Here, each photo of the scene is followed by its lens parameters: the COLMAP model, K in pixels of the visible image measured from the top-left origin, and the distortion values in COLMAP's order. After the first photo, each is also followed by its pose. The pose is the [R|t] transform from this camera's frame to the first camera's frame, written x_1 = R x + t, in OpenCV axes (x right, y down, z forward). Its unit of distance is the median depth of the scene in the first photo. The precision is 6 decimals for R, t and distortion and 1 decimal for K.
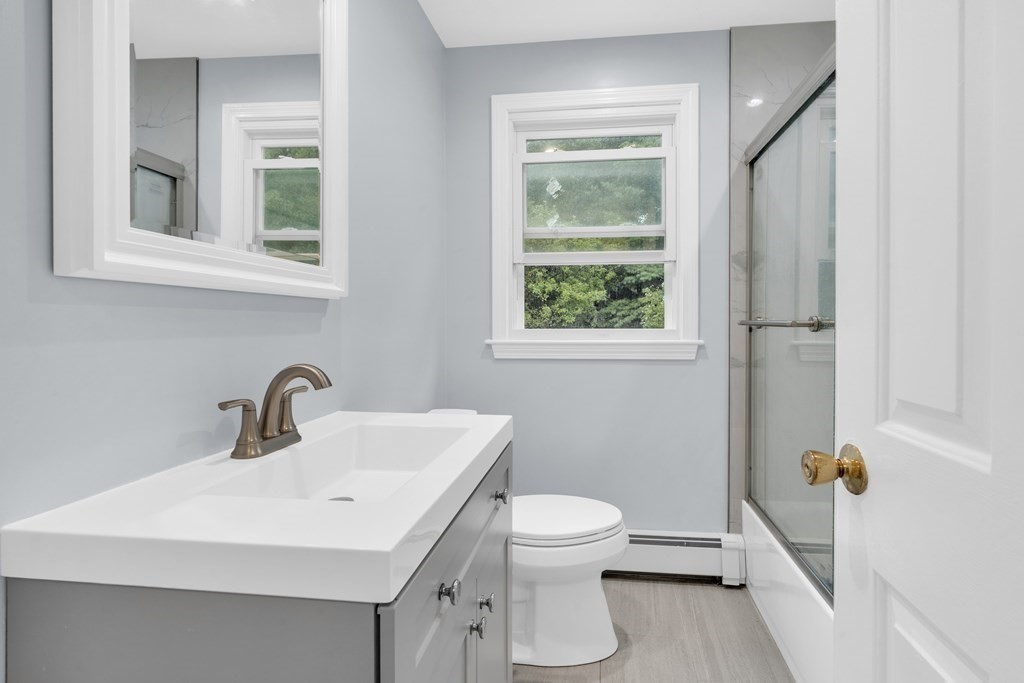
lens RADIAL K [[486.4, 0, 512.0], [0, 486.4, 341.5], [0, 0, 1]] dist [-0.025915, 0.010735]
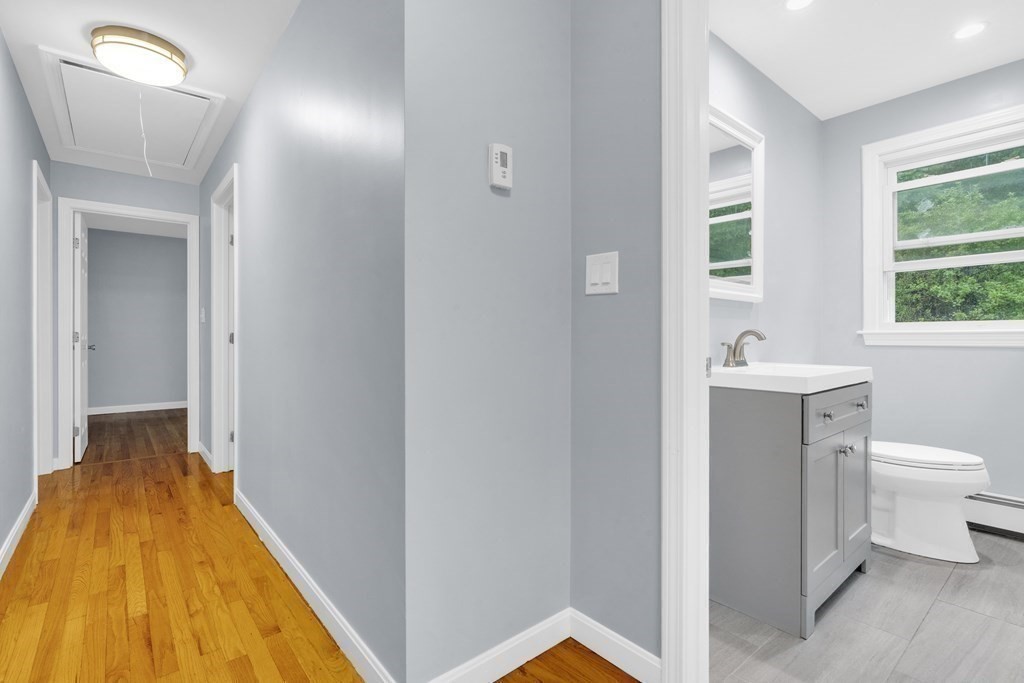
lens RADIAL K [[486.4, 0, 512.0], [0, 486.4, 341.5], [0, 0, 1]] dist [-0.025915, 0.010735]
pose [[0.767317, -0.001599, -0.641266, 0.066013], [-0.019551, 0.999474, -0.025886, 0.078689], [0.640970, 0.032400, 0.766882, -0.621584]]
